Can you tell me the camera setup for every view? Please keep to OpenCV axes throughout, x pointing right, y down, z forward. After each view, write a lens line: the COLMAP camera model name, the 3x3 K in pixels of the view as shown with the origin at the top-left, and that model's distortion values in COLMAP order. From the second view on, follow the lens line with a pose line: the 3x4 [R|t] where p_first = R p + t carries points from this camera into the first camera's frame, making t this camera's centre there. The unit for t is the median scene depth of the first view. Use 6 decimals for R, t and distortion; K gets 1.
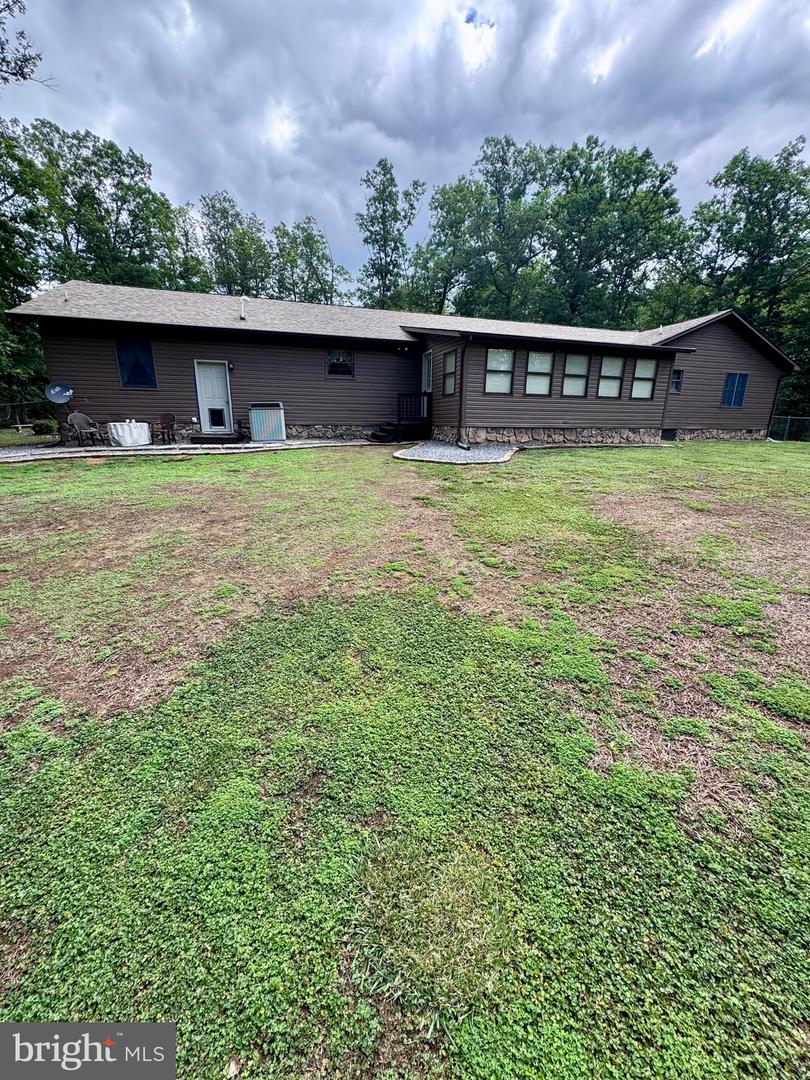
lens RADIAL K [[431.3, 0, 404.8], [0, 431.3, 545.5], [0, 0, 1]] dist [0.004473, -0.000146]
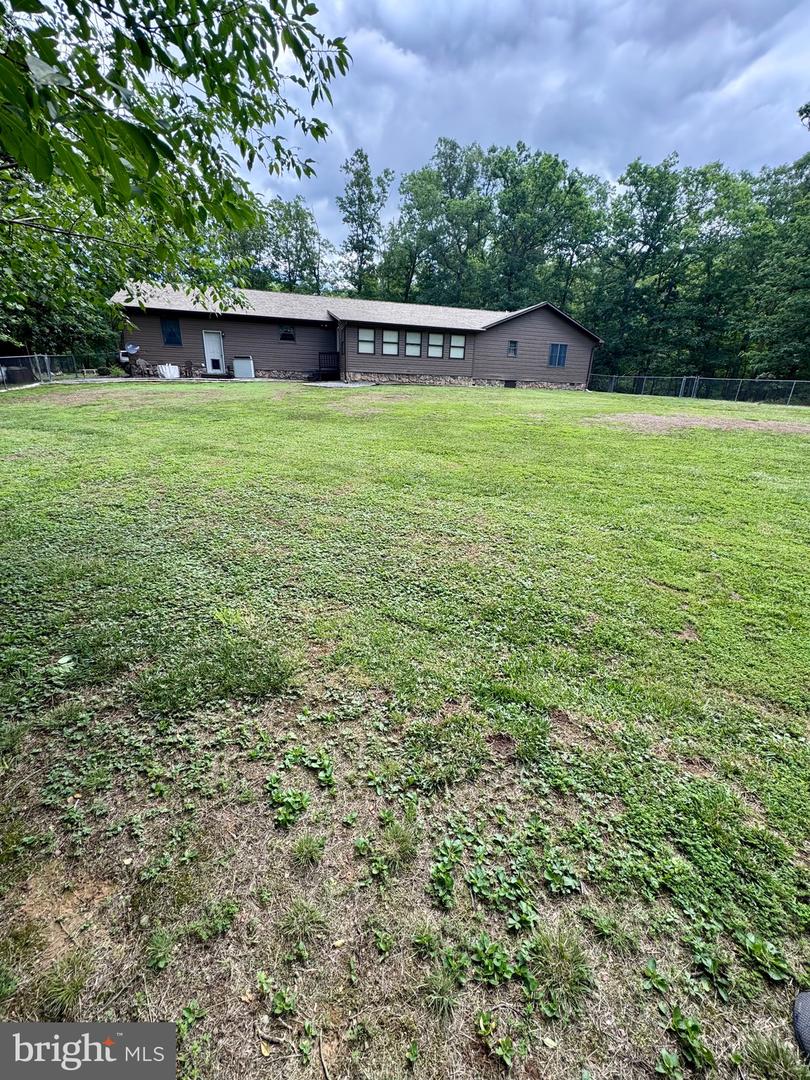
lens RADIAL K [[431.3, 0, 402.8], [0, 431.3, 541.6], [0, 0, 1]] dist [0.004473, -0.000146]
pose [[0.999438, 0.028824, -0.017088, 0.266884], [-0.027557, 0.997148, 0.070256, 0.197586], [0.019065, -0.069746, 0.997383, -0.558865]]
